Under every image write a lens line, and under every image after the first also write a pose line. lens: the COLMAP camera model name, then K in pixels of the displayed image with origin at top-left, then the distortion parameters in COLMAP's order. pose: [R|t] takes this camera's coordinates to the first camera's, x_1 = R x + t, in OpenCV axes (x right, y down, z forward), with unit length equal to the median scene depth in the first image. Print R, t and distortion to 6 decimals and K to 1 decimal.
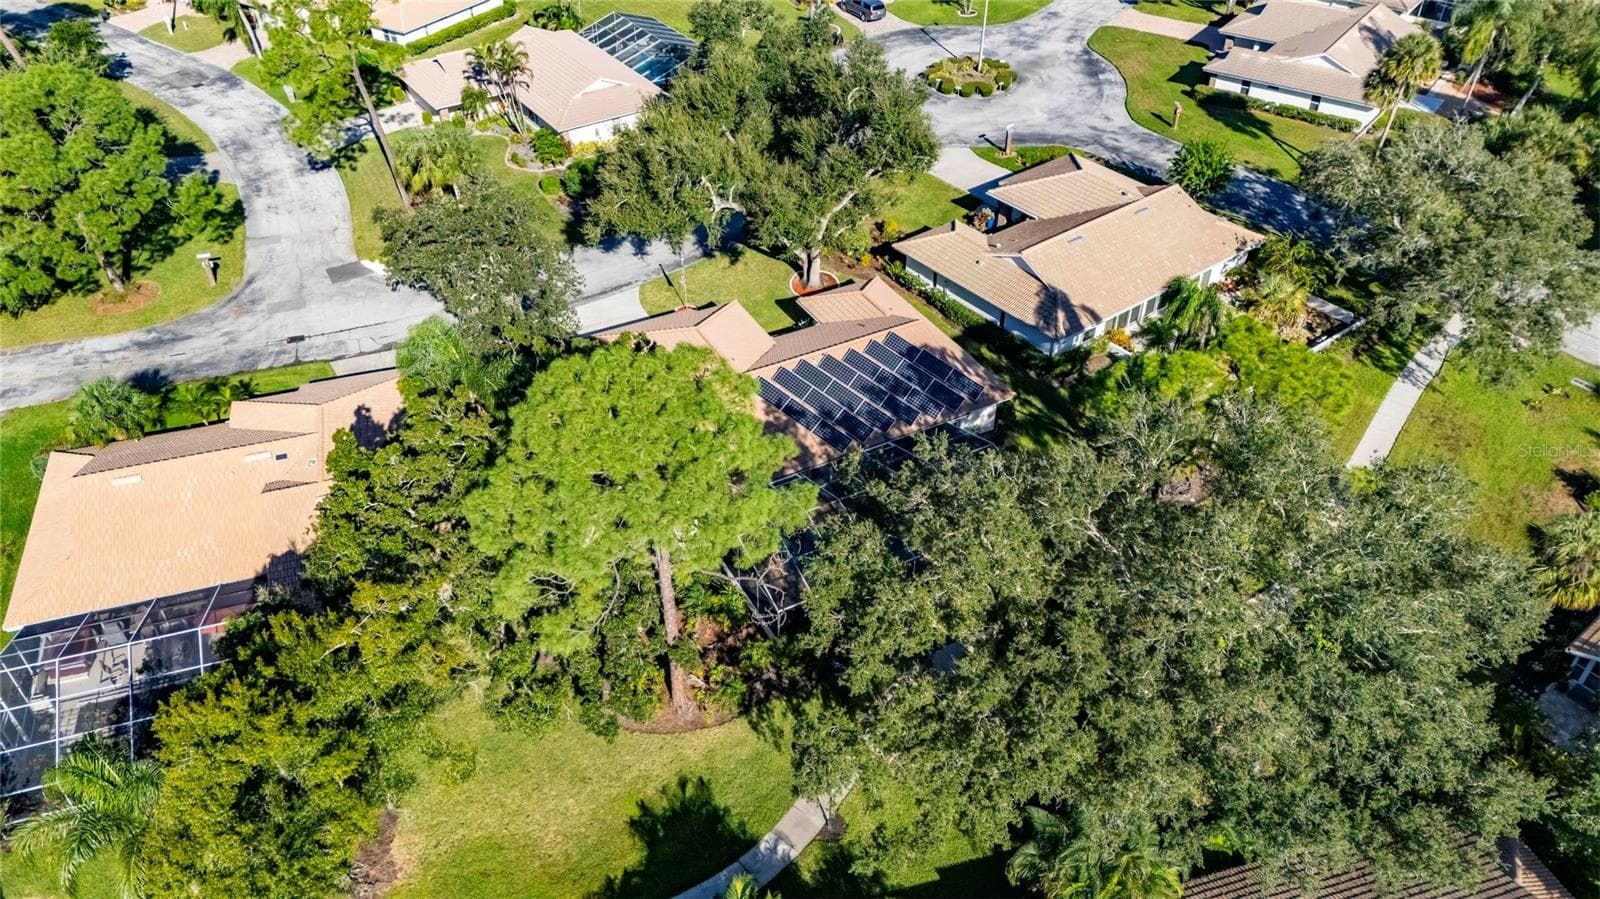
lens RADIAL K [[1174.2, 0, 803.3], [0, 1174.2, 452.7], [0, 0, 1]] dist [0.053749, -0.040131]
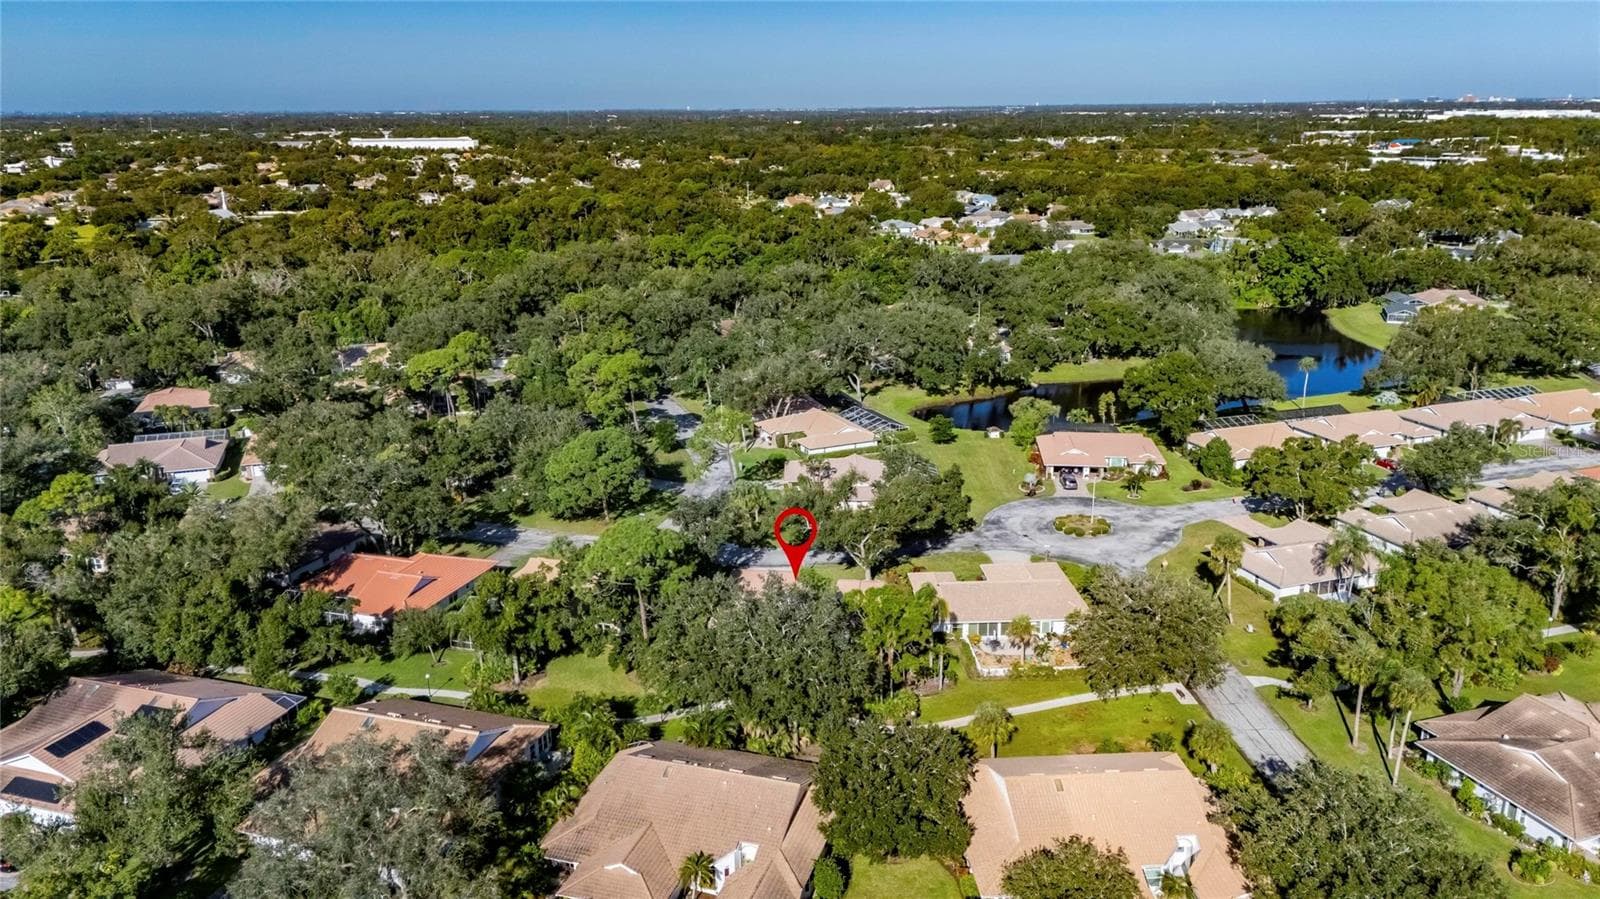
lens RADIAL K [[1172.4, 0, 798.5], [0, 1172.4, 445.6], [0, 0, 1]] dist [0.089049, -0.096341]
pose [[0.821646, 0.154659, -0.548615, 0.889615], [-0.350169, 0.896404, -0.271736, 0.206848], [0.449754, 0.415379, 0.790684, -0.649225]]
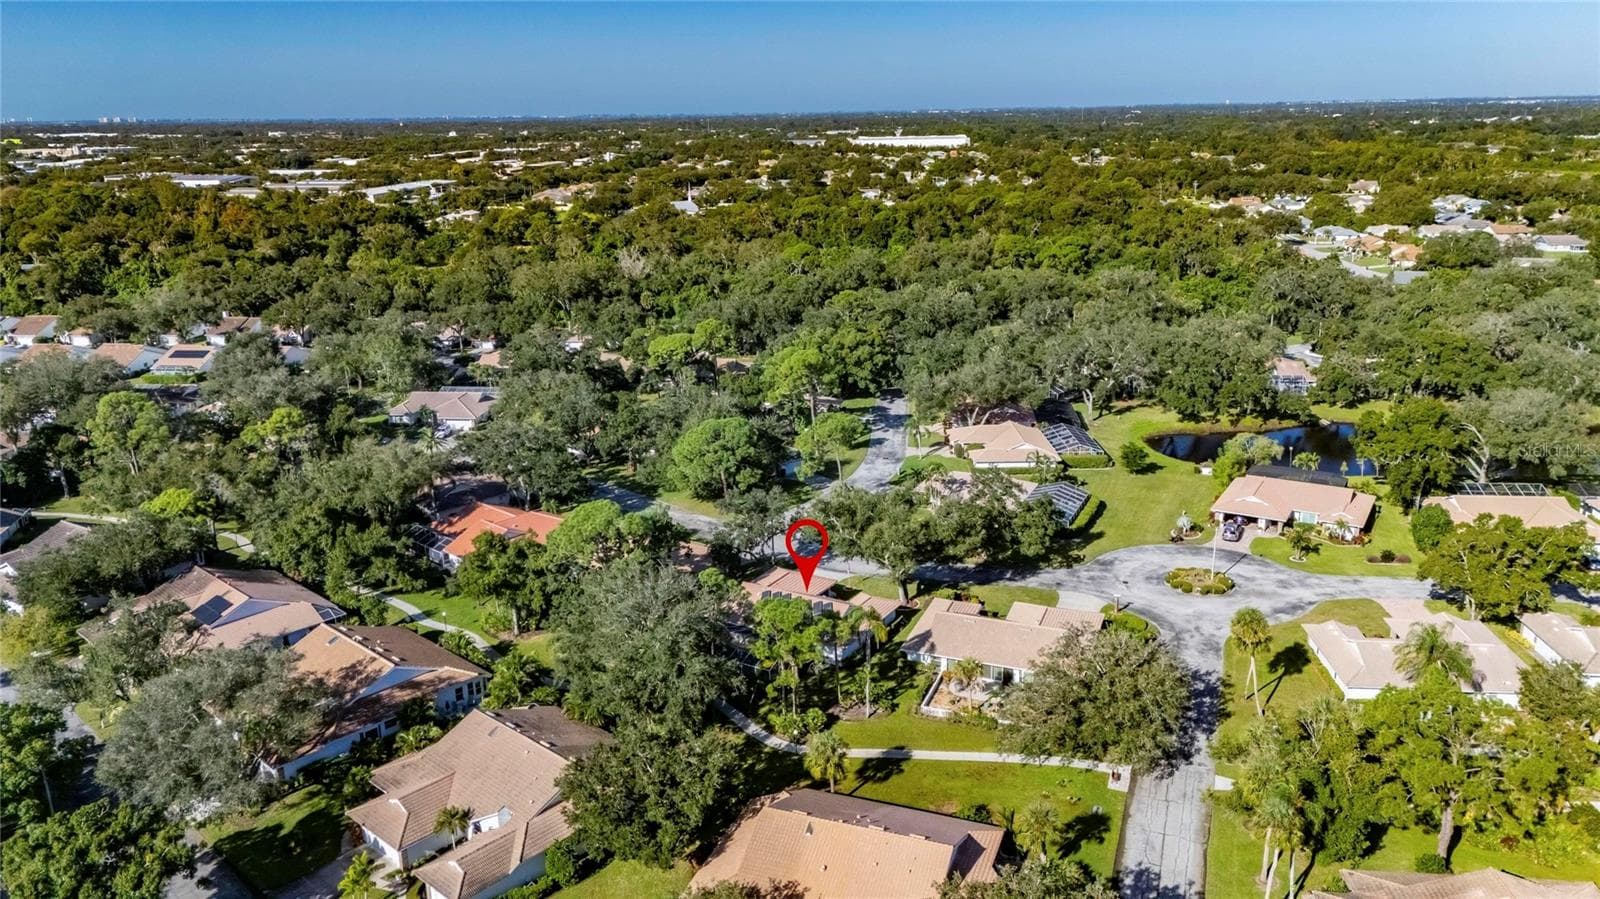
lens RADIAL K [[1172.4, 0, 798.5], [0, 1172.4, 445.6], [0, 0, 1]] dist [0.089049, -0.096341]
pose [[0.510199, 0.232873, -0.827930, 1.337966], [-0.525030, 0.846792, -0.085363, -0.102333], [0.681205, 0.478240, 0.554297, -0.263708]]
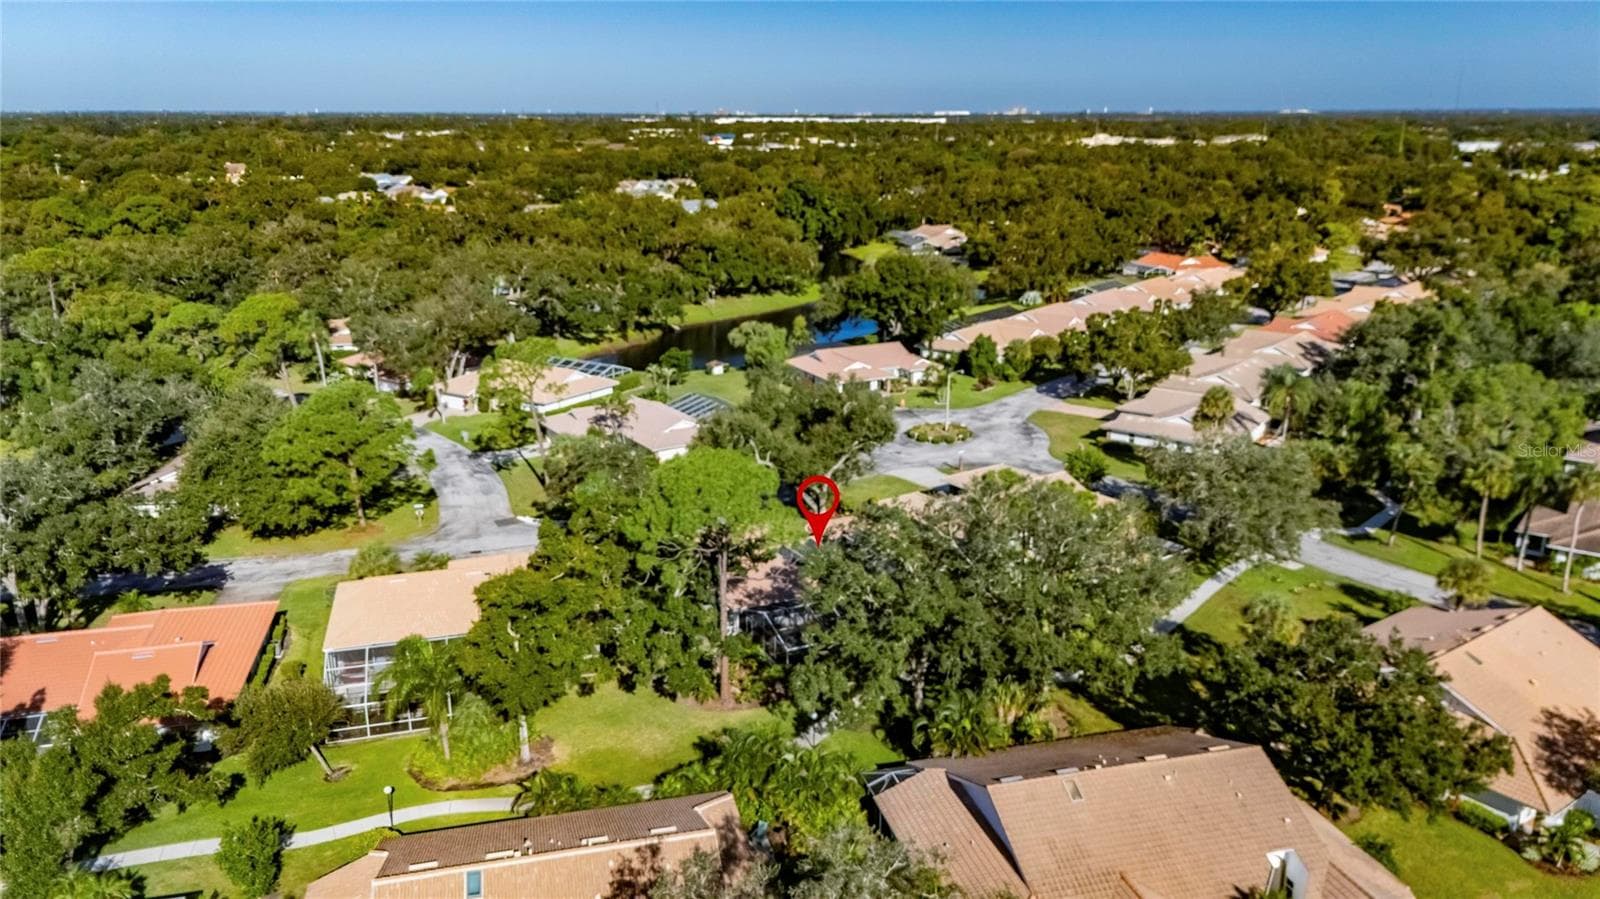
lens RADIAL K [[1182.8, 0, 800.0], [0, 1182.8, 449.5], [0, 0, 1]] dist [0.048325, -0.032008]
pose [[0.999257, 0.013787, -0.035986, 0.032117], [-0.026572, 0.922829, -0.384293, 0.316749], [0.027910, 0.384963, 0.922510, -0.387158]]
